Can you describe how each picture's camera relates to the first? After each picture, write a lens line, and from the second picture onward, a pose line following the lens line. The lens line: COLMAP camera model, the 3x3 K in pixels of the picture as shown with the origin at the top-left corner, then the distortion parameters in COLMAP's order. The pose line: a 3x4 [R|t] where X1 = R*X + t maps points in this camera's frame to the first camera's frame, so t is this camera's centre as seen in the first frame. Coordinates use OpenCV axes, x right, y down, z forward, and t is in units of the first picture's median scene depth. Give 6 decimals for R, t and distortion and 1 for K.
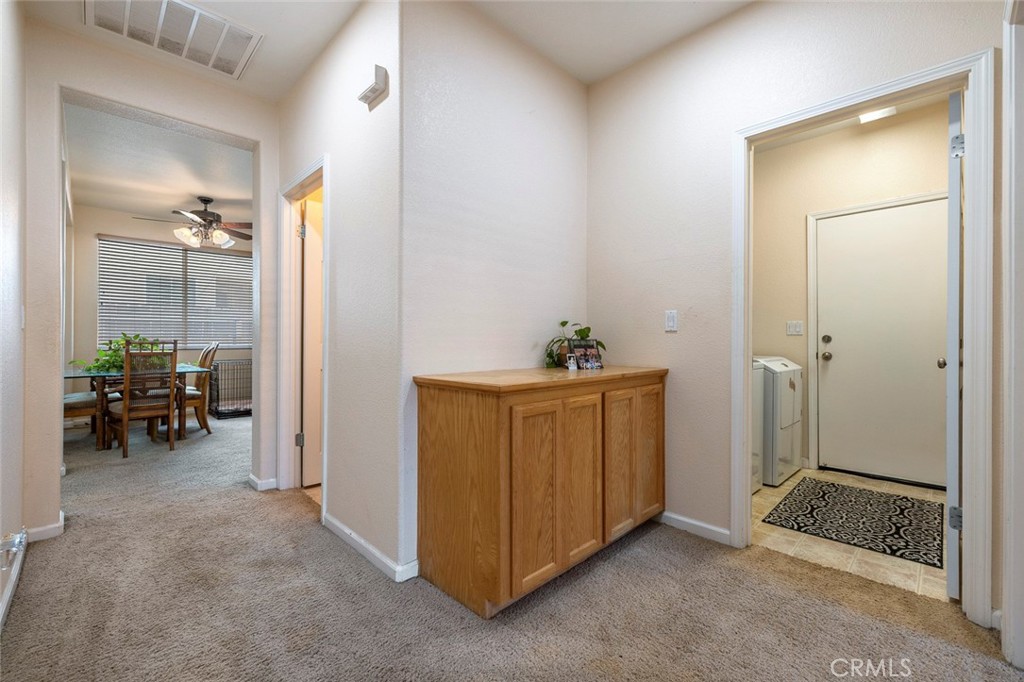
lens RADIAL K [[433.8, 0, 509.7], [0, 433.8, 341.9], [0, 0, 1]] dist [-0.000394, 0.000417]
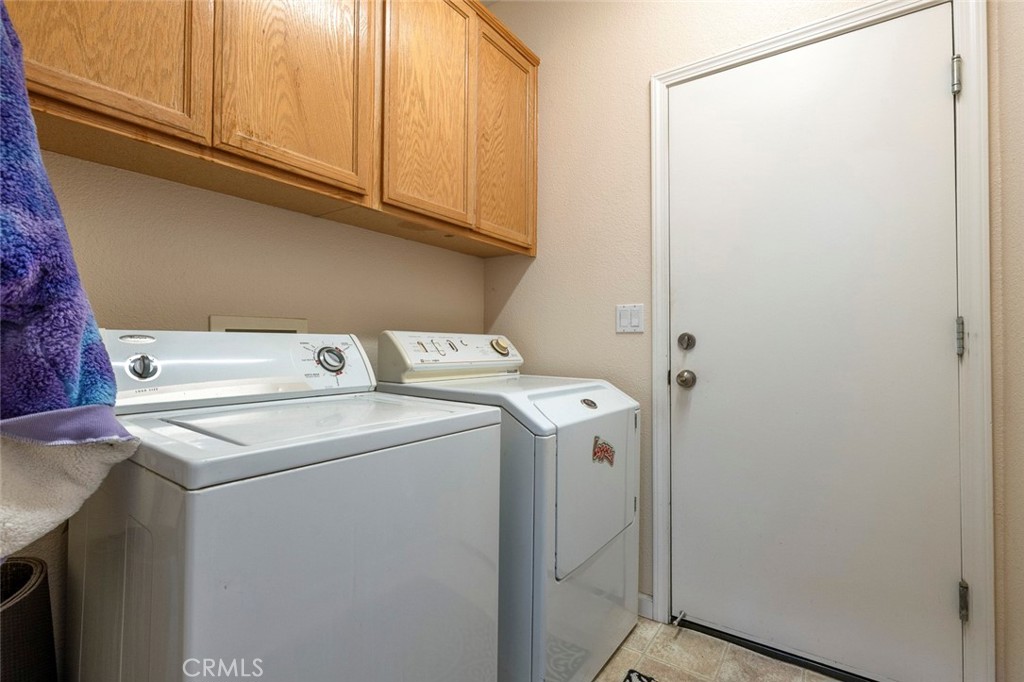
lens RADIAL K [[457.0, 0, 512.0], [0, 457.0, 339.8], [0, 0, 1]] dist [-0.003744, -0.000006]
pose [[0.982423, 0.008615, 0.186468, 0.452266], [-0.006448, 0.999905, -0.012222, -0.001713], [-0.186555, 0.010805, 0.982385, 0.549836]]
